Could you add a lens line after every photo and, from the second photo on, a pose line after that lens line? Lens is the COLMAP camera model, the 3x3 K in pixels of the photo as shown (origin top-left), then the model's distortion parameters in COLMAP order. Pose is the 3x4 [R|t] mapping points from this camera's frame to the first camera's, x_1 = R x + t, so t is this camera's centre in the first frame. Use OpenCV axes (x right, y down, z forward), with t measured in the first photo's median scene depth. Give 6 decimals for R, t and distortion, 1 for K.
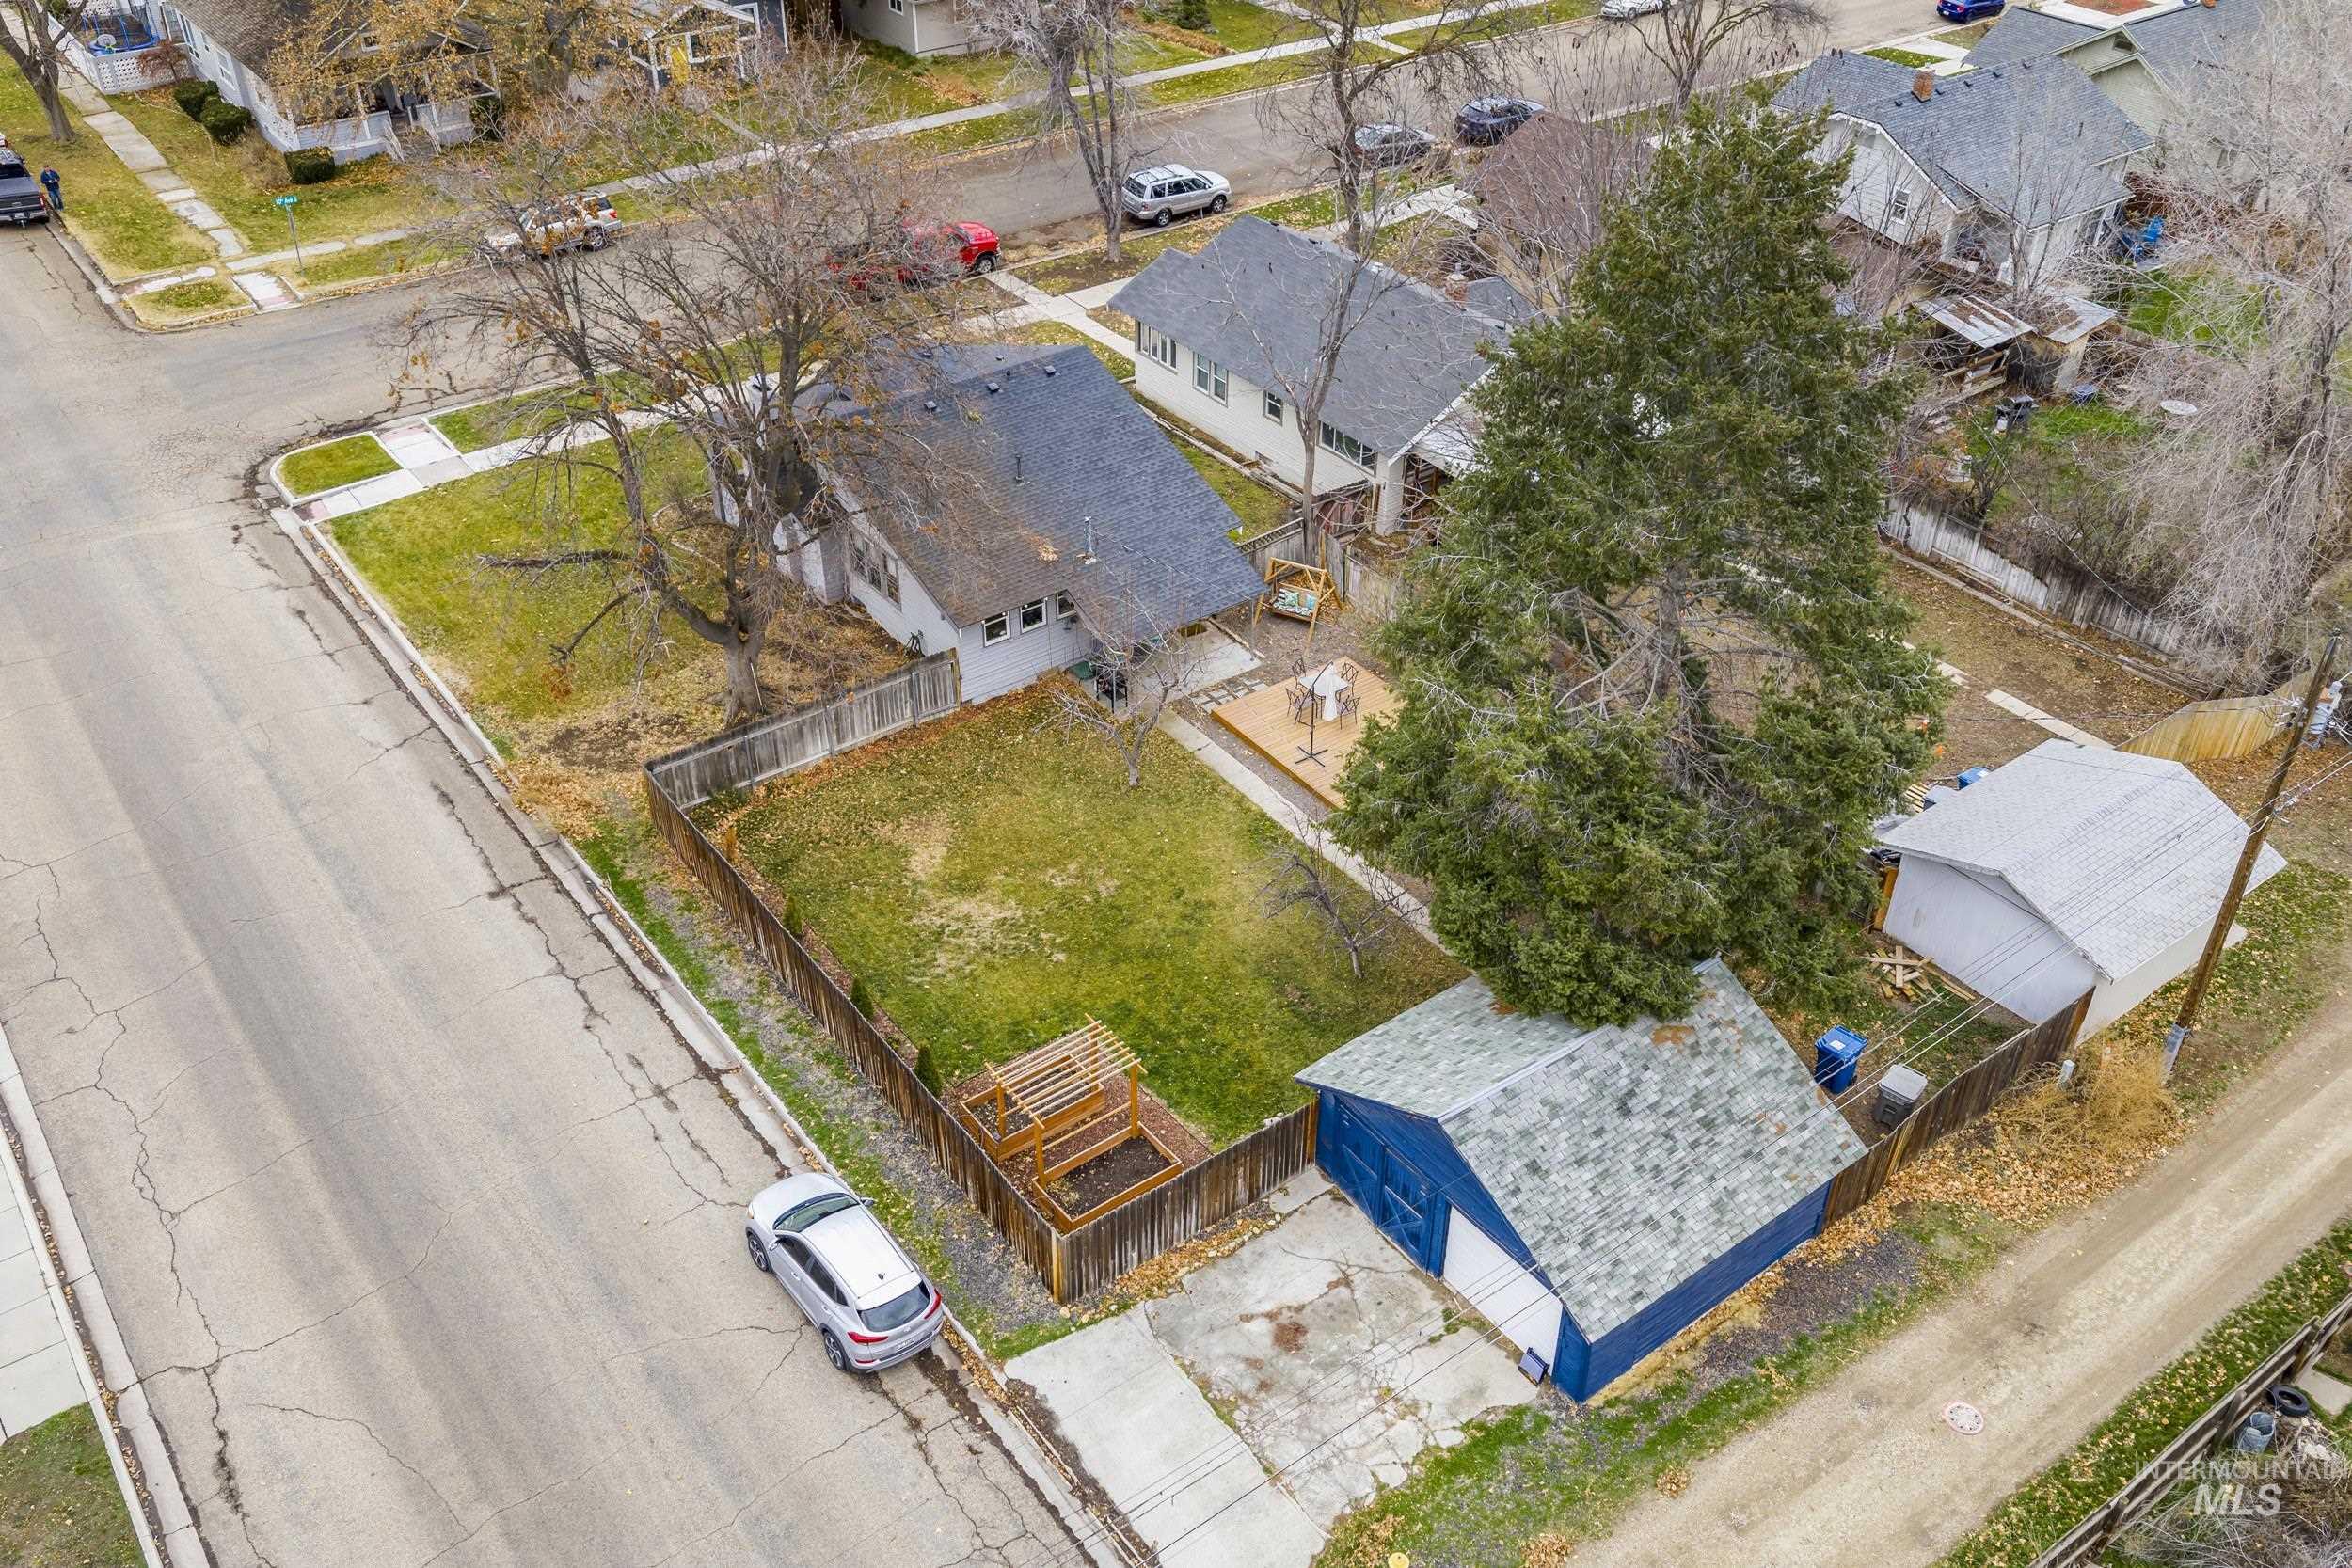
lens RADIAL K [[1965.2, 0, 1178.1], [0, 1965.2, 793.2], [0, 0, 1]] dist [0.013073, -0.022296]
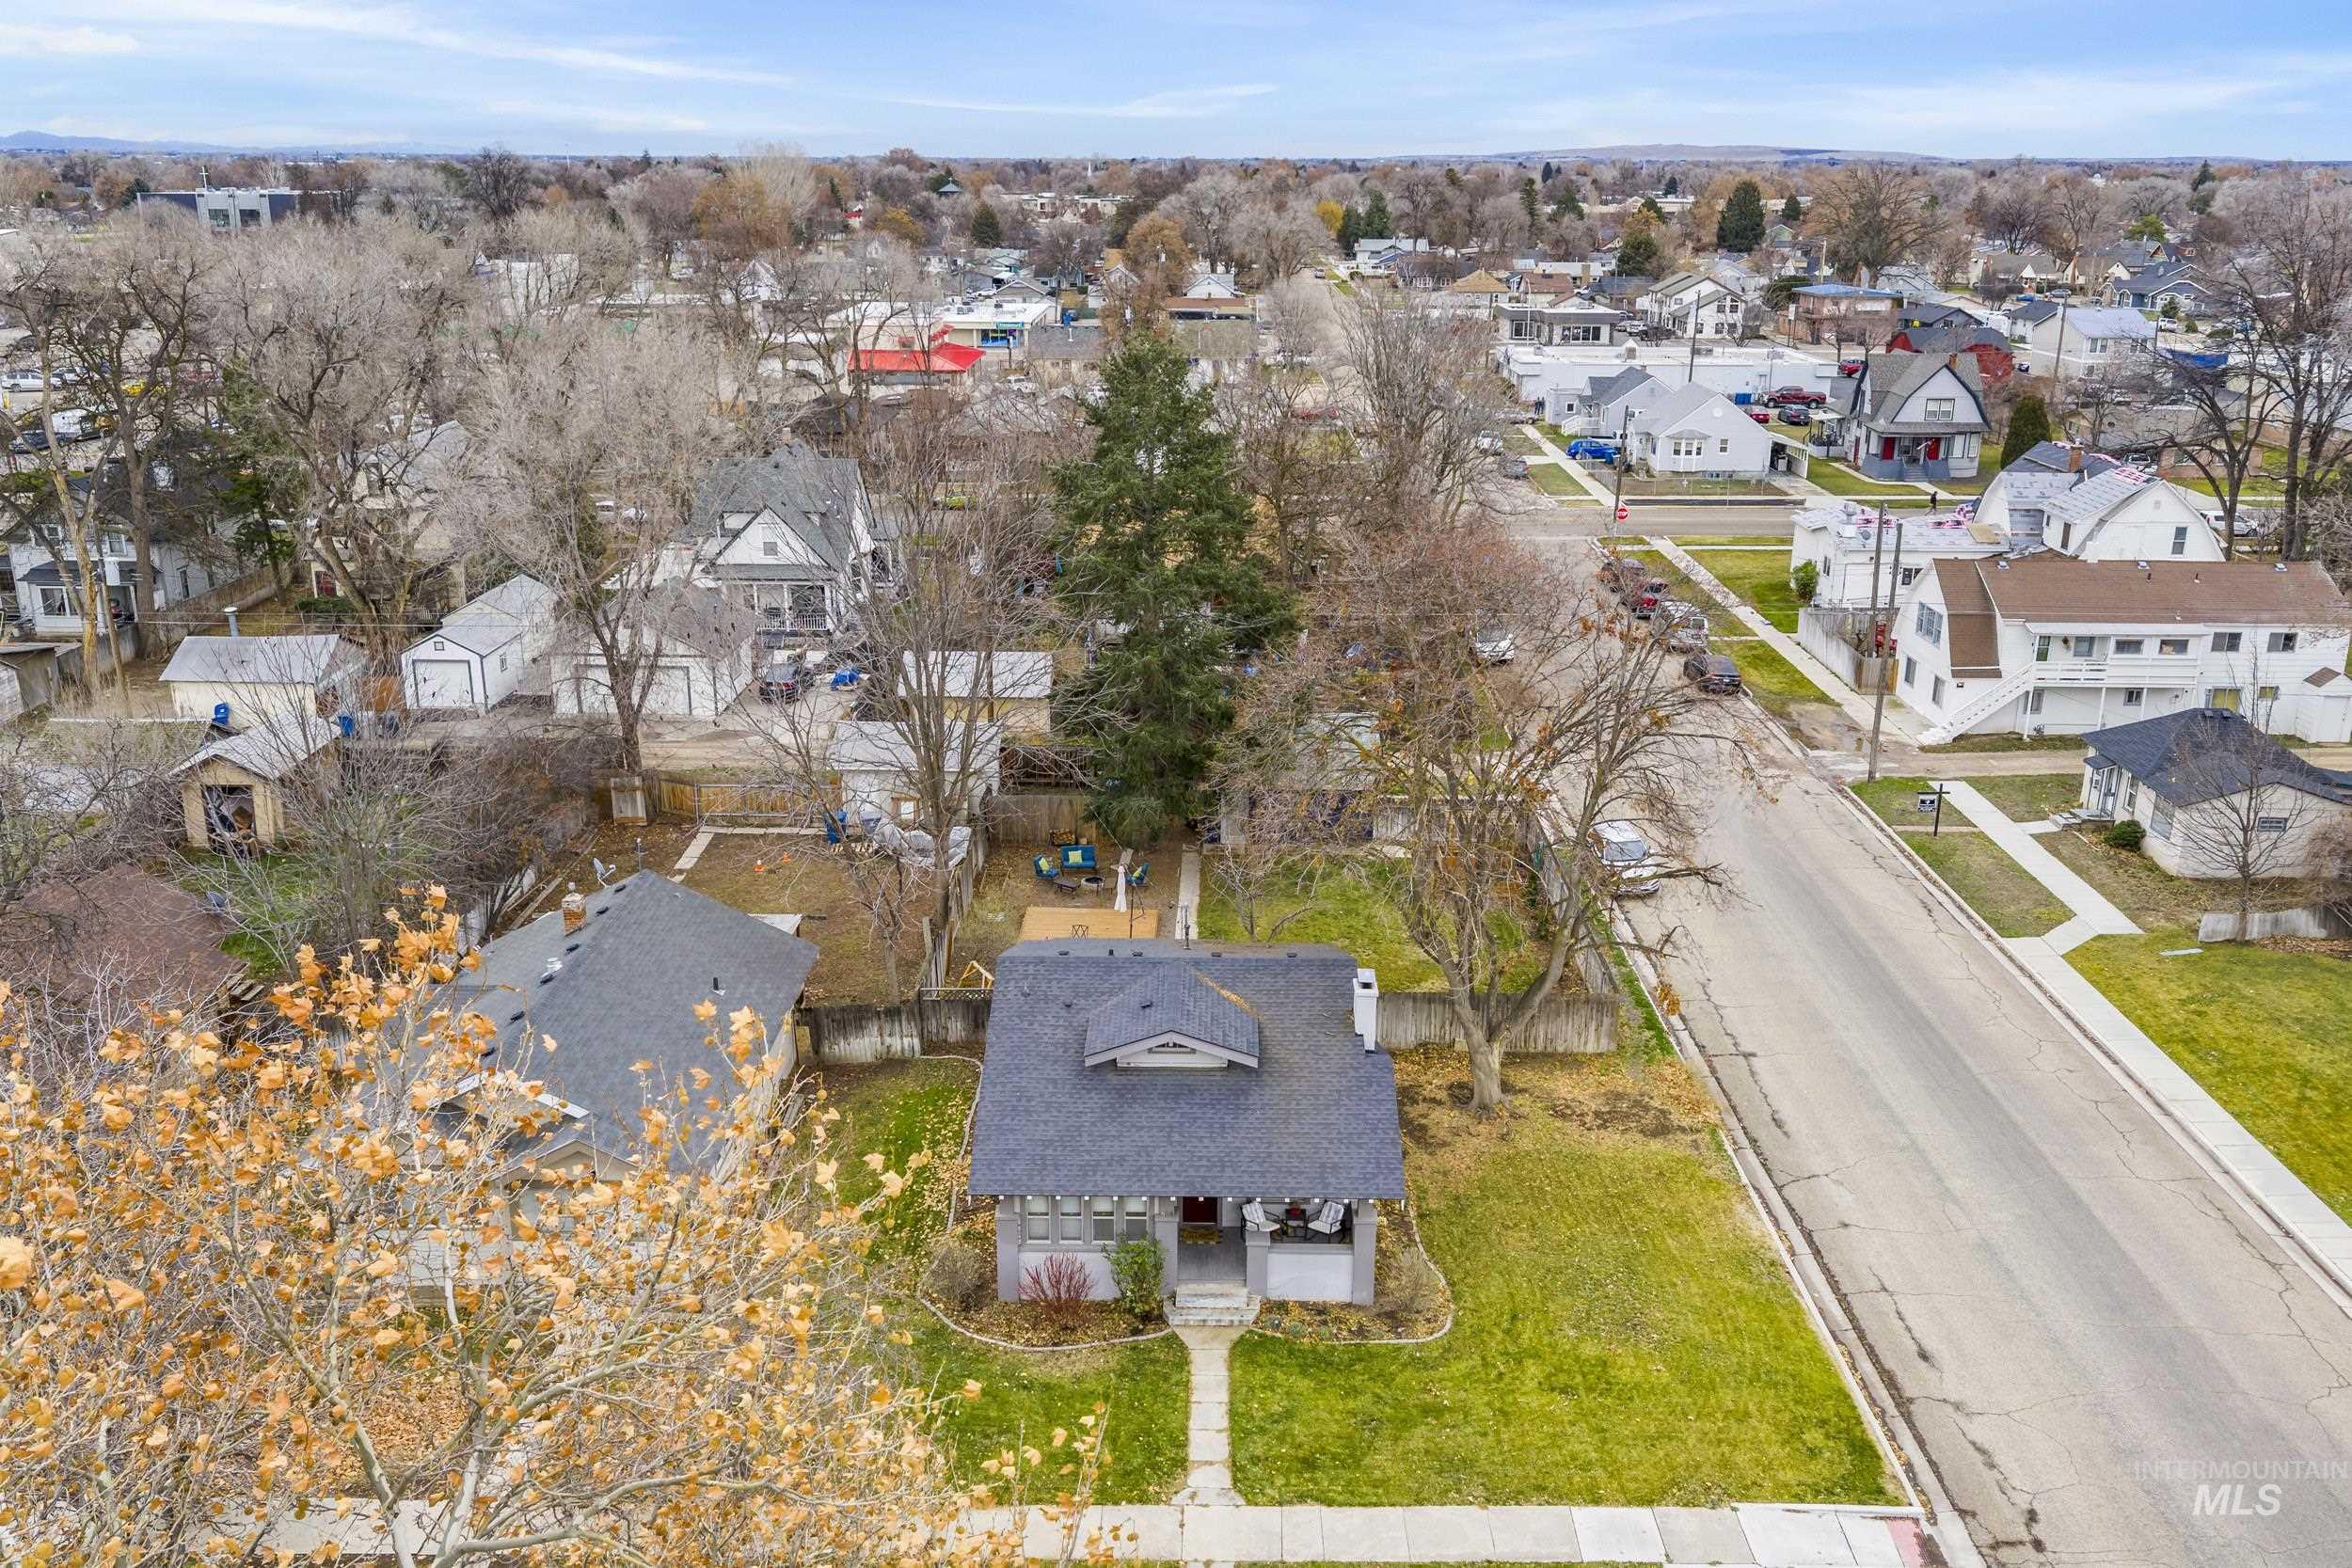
lens RADIAL K [[1965.2, 0, 1178.1], [0, 1965.2, 793.2], [0, 0, 1]] dist [0.013073, -0.022296]
pose [[-0.792947, -0.195369, 0.577119, -0.654477], [0.352866, 0.624929, 0.696383, -0.929140], [-0.496710, 0.755840, -0.426596, 1.388066]]
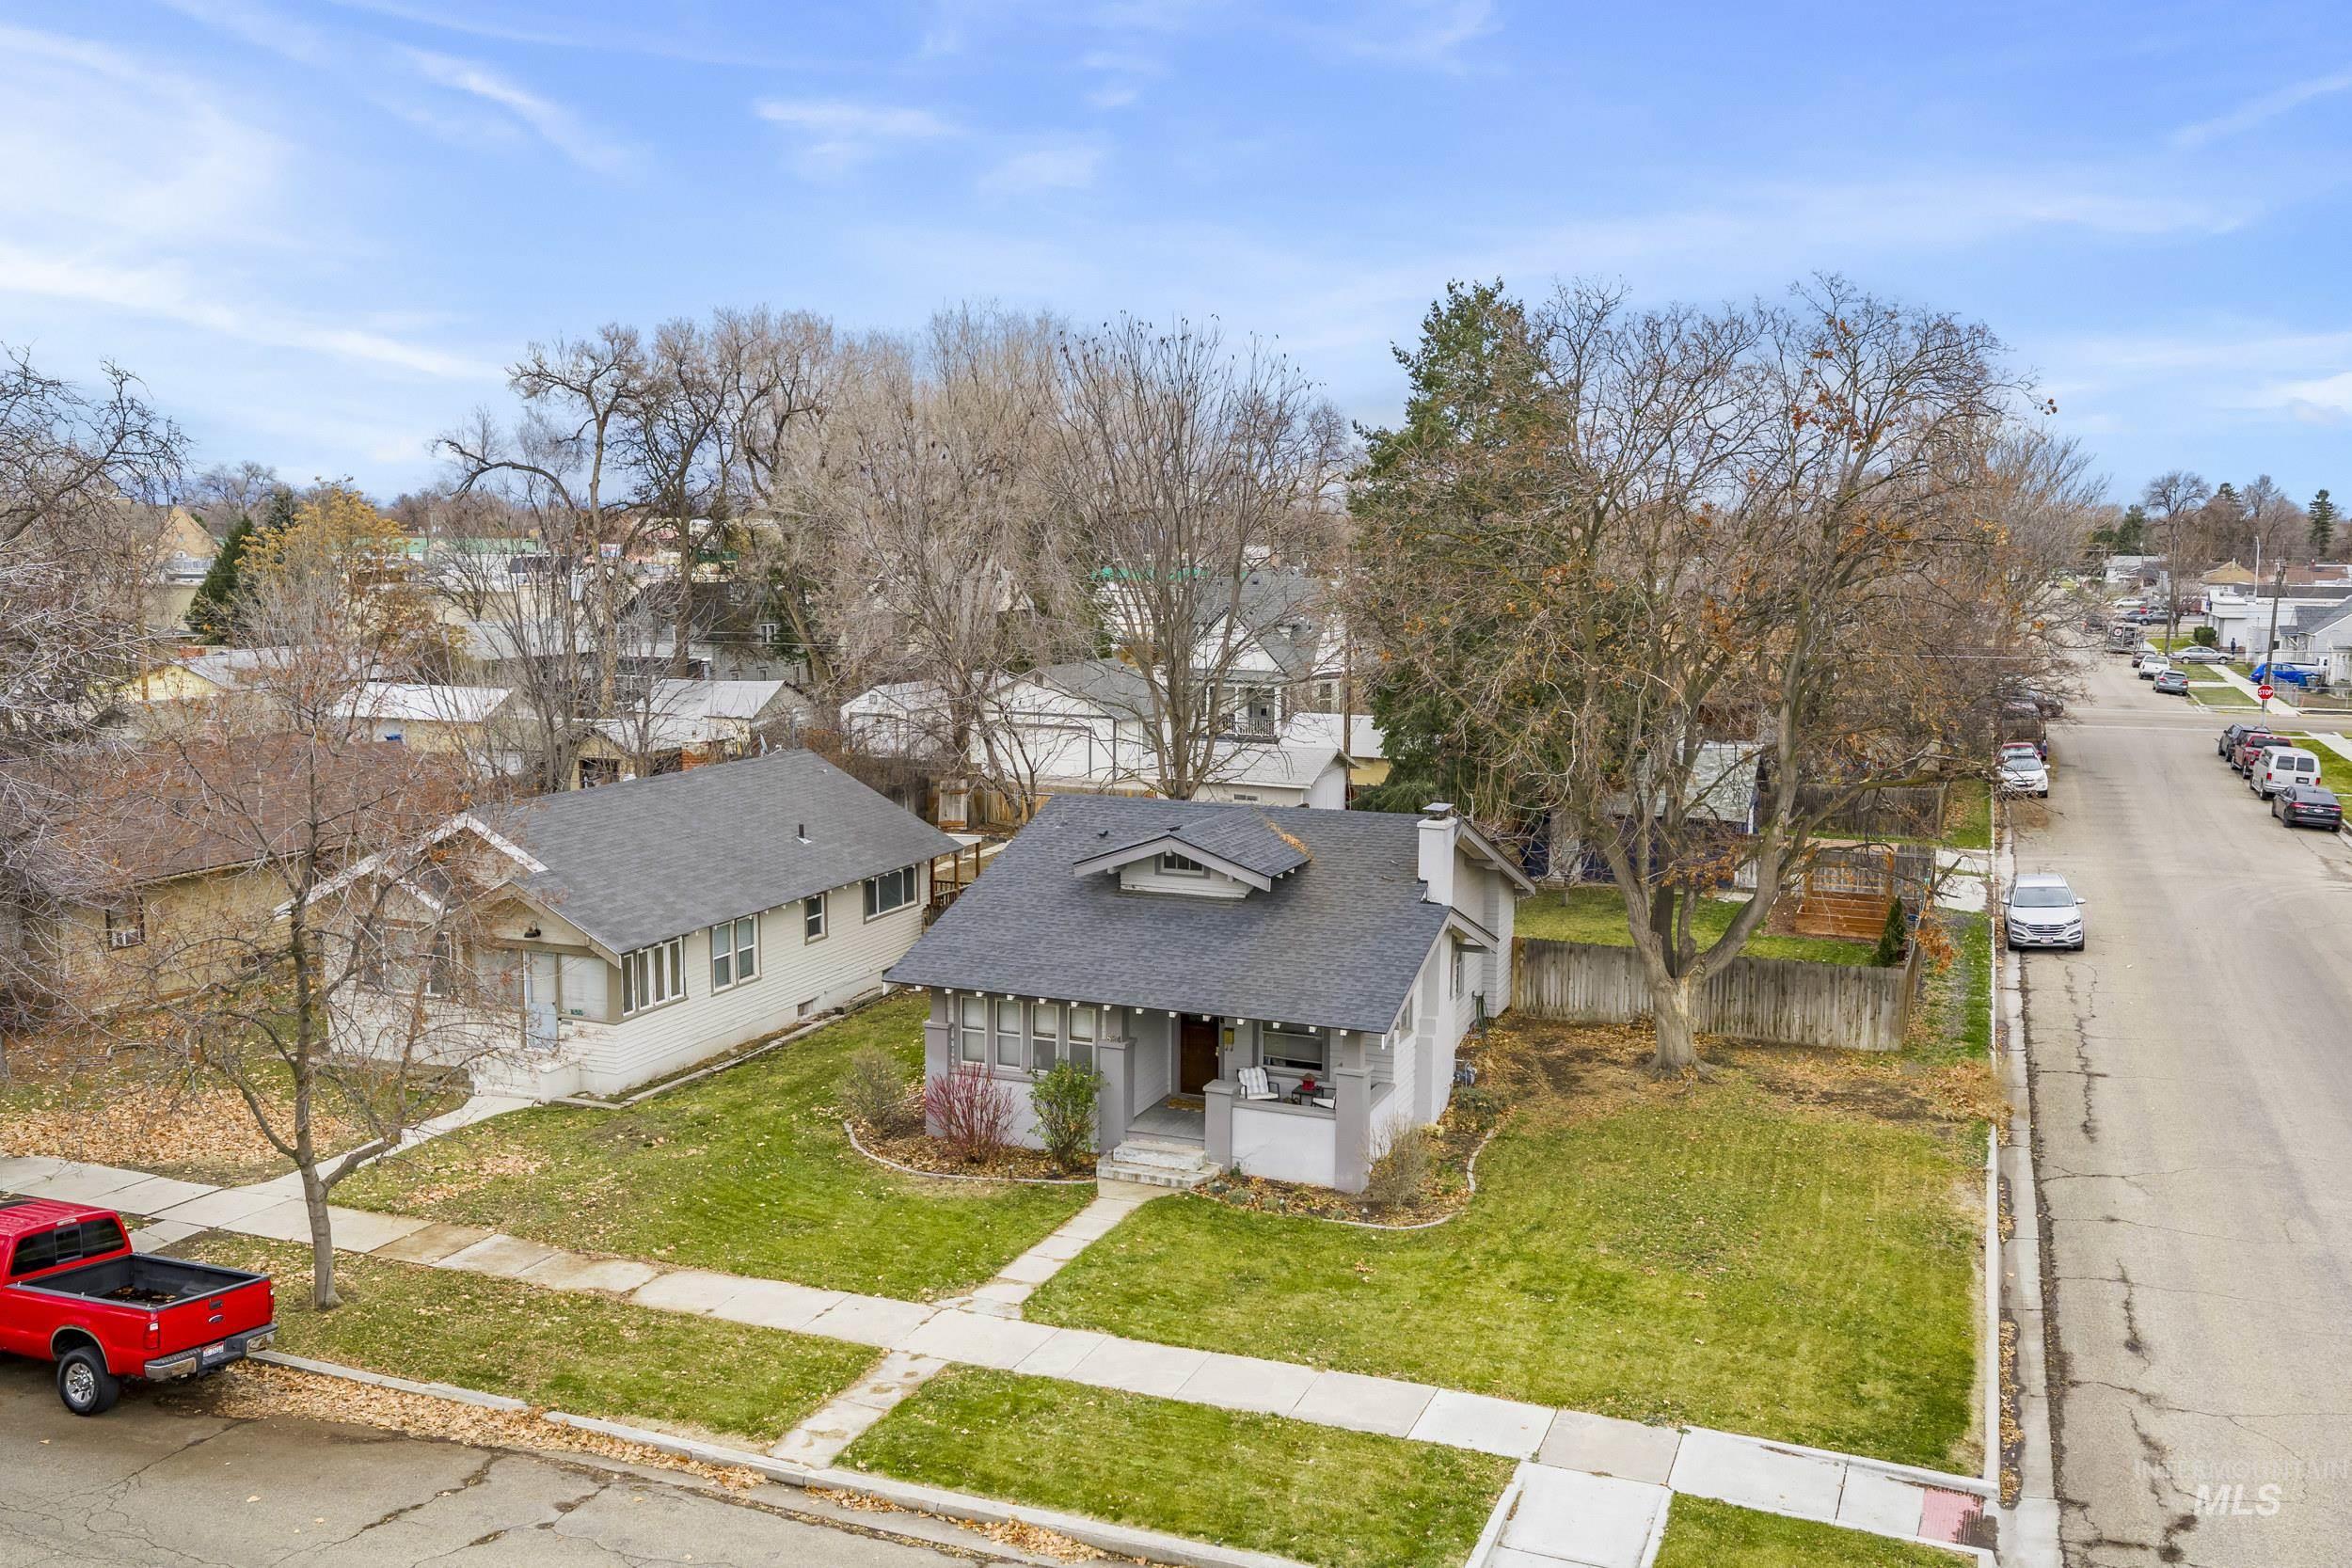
lens RADIAL K [[1965.2, 0, 1178.1], [0, 1965.2, 793.2], [0, 0, 1]] dist [0.013073, -0.022296]
pose [[-0.513773, -0.122885, 0.849080, -0.773392], [0.500614, 0.760786, 0.413025, -0.560228], [-0.696723, 0.637263, -0.329354, 1.319544]]
